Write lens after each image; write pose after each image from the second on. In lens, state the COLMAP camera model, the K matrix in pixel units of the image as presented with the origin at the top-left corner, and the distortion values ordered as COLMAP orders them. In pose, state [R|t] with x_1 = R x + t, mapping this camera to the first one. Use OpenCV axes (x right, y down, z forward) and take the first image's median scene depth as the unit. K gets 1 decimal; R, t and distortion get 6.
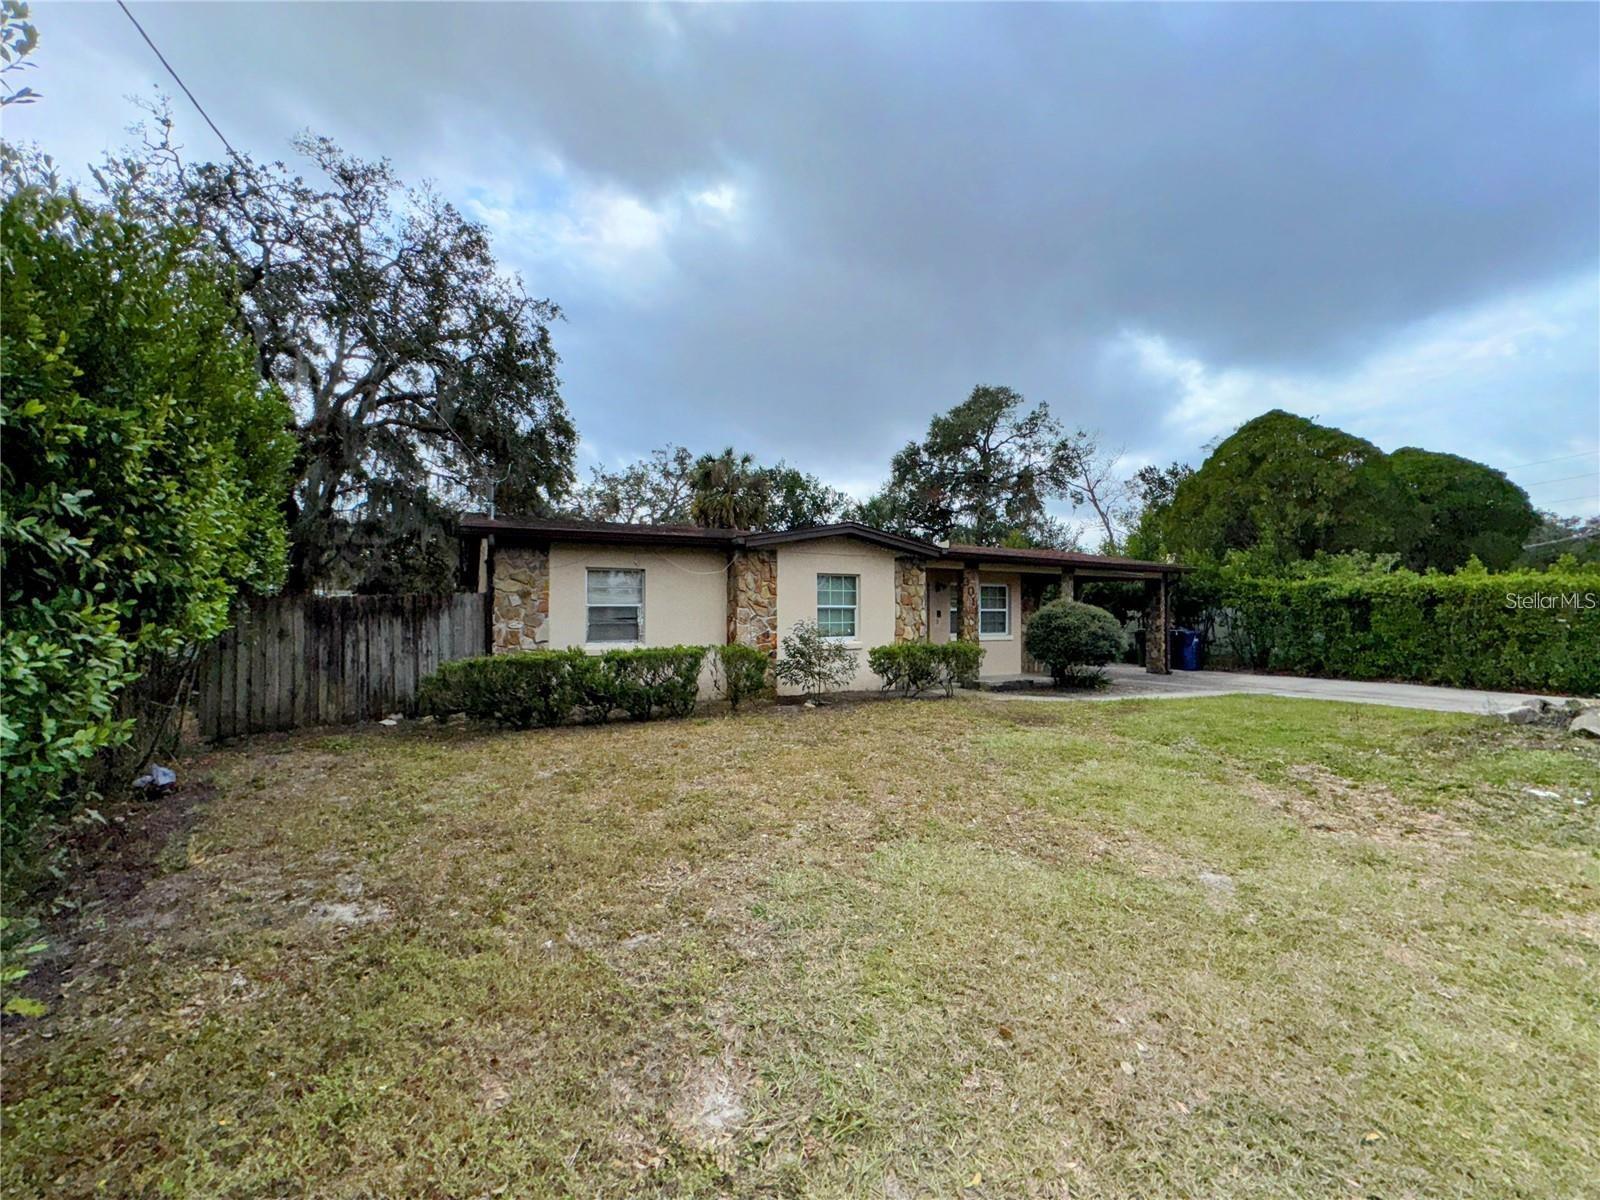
lens RADIAL K [[644.6, 0, 800.0], [0, 644.6, 600.0], [0, 0, 1]] dist [-0.001731, -0.000269]
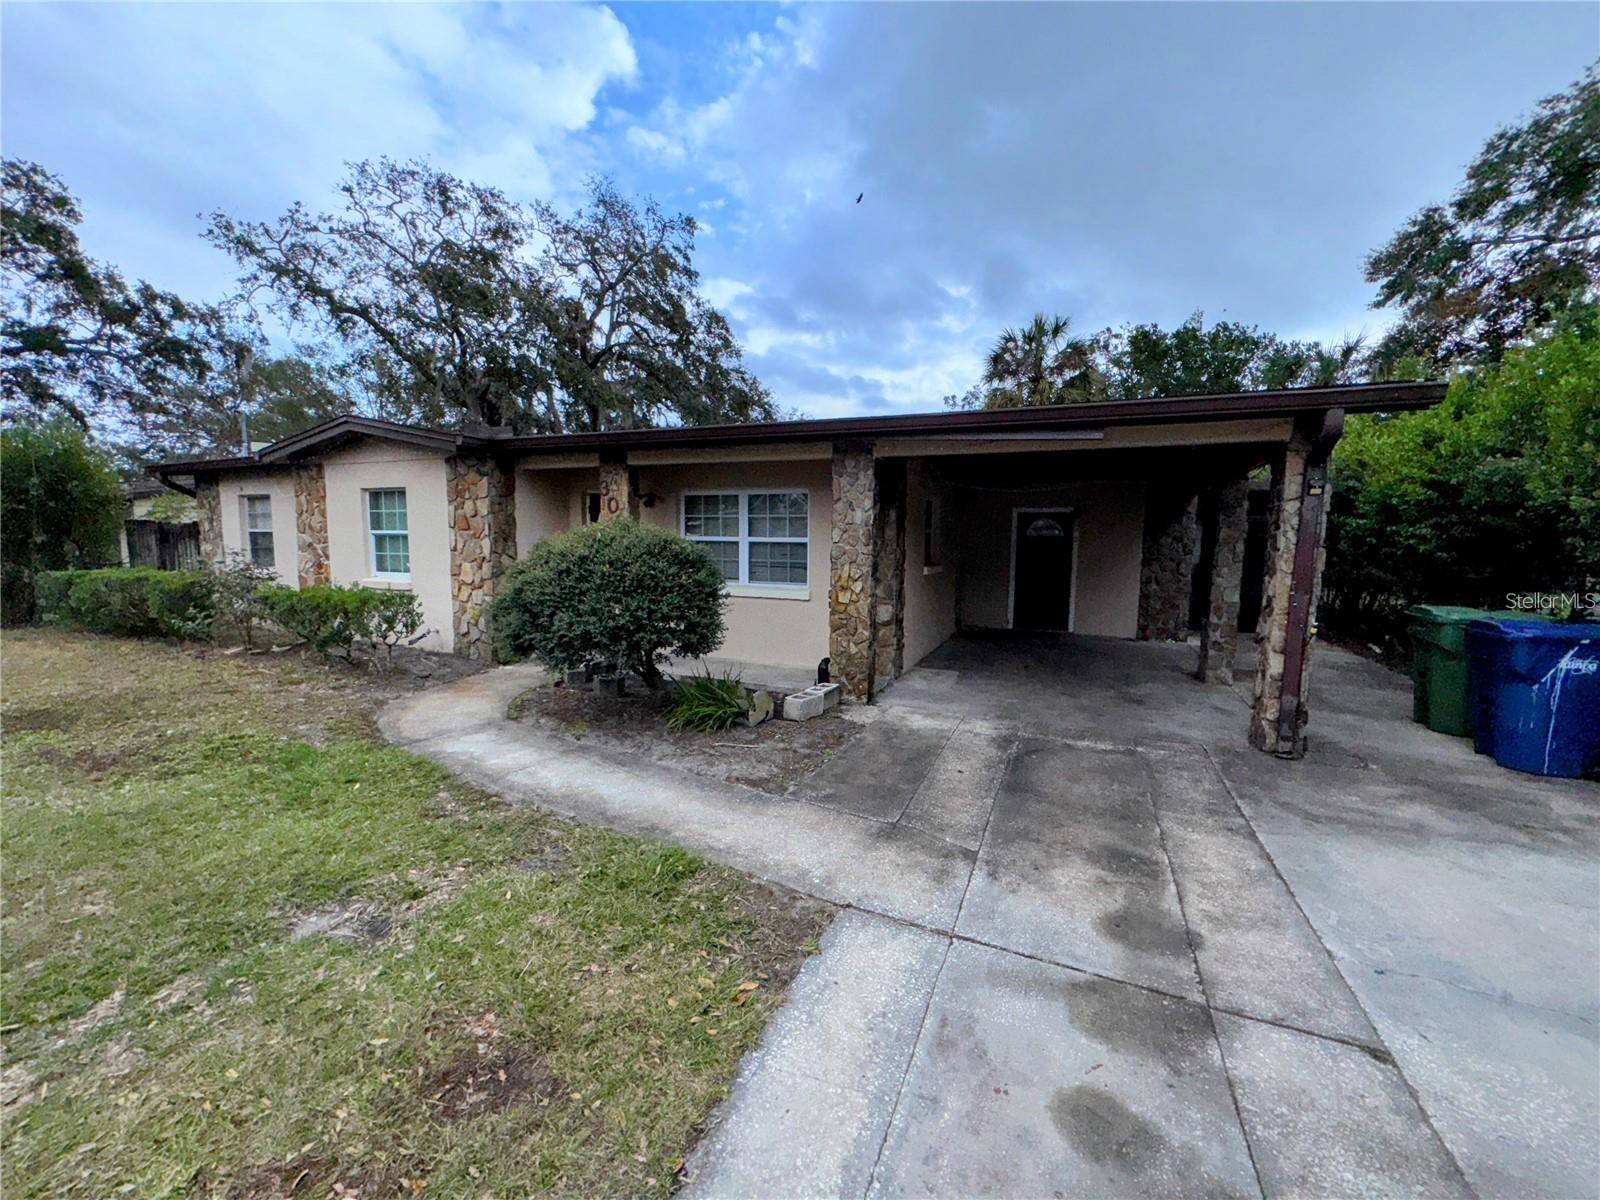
lens RADIAL K [[644.6, 0, 800.0], [0, 644.6, 600.0], [0, 0, 1]] dist [-0.001731, -0.000269]
pose [[0.594830, 0.085355, -0.799307, 0.888248], [0.000829, 0.994281, 0.106793, 0.008476], [0.803851, -0.064187, 0.591358, 0.878317]]
